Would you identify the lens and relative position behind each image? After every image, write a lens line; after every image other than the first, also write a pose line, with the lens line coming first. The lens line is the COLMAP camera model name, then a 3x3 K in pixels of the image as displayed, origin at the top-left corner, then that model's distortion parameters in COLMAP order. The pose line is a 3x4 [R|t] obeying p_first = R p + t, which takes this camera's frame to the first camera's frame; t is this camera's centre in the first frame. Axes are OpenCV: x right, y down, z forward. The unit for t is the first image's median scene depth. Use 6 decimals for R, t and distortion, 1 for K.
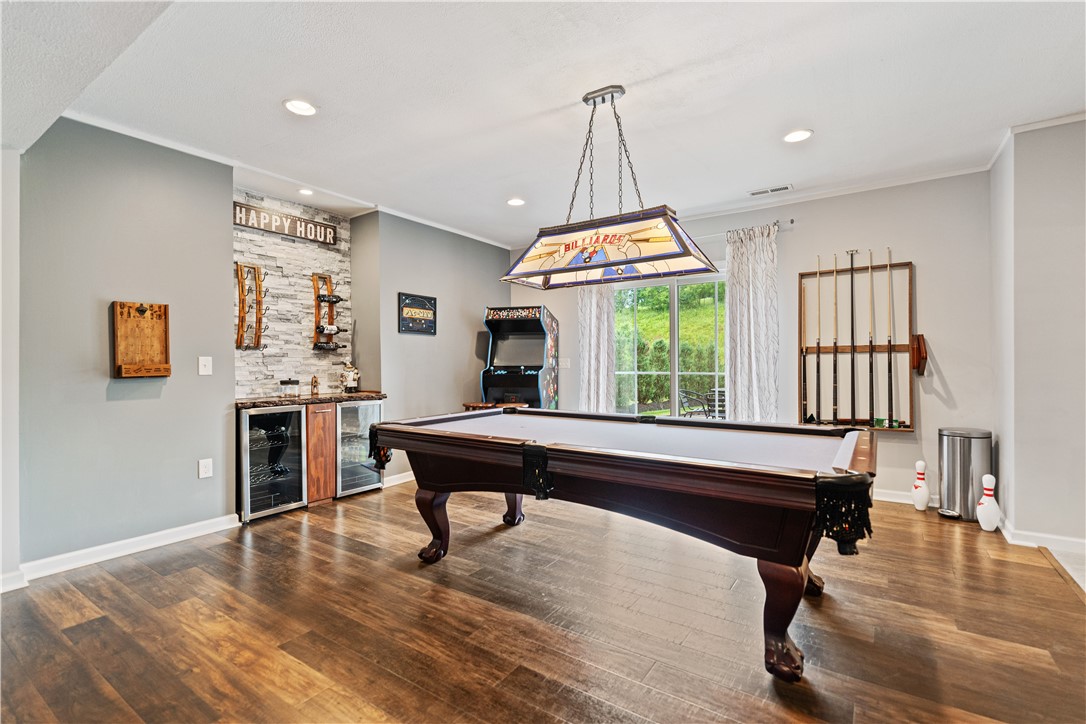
lens RADIAL K [[492.6, 0, 543.0], [0, 492.6, 362.0], [0, 0, 1]] dist [0.001416, -0.000046]
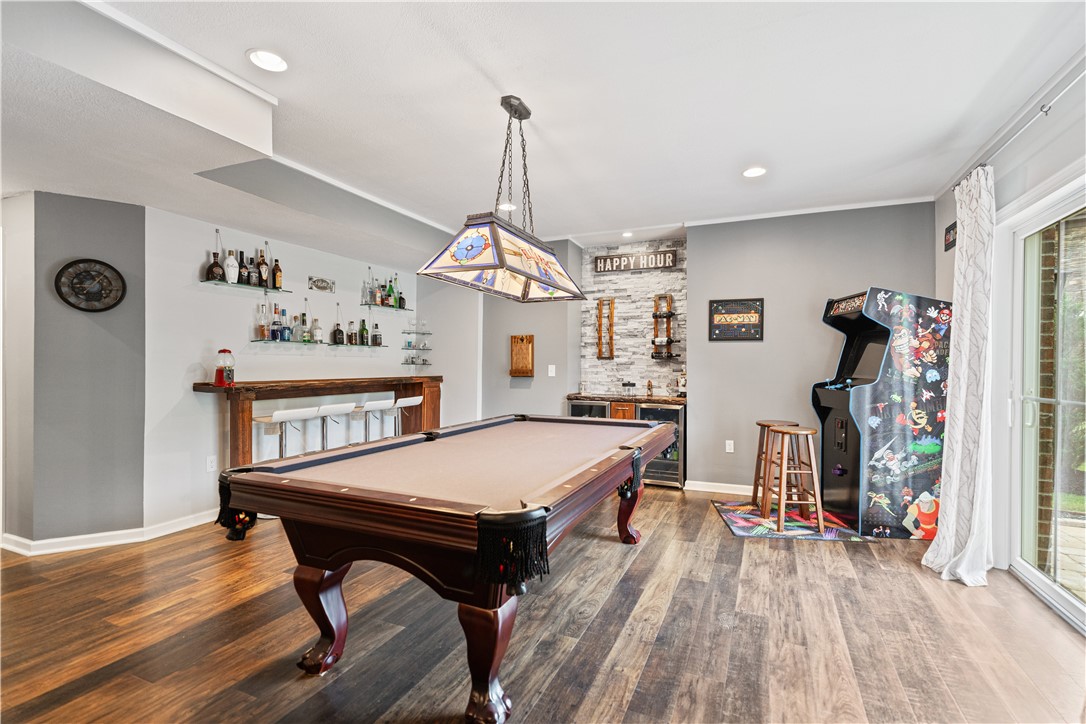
lens RADIAL K [[486.2, 0, 554.5], [0, 486.2, 364.2], [0, 0, 1]] dist [0.001179, 0.000276]
pose [[0.183254, 0.005600, -0.983050, 0.661741], [-0.006560, 0.999968, 0.004474, -0.015415], [0.983044, 0.005629, 0.183285, 0.547167]]
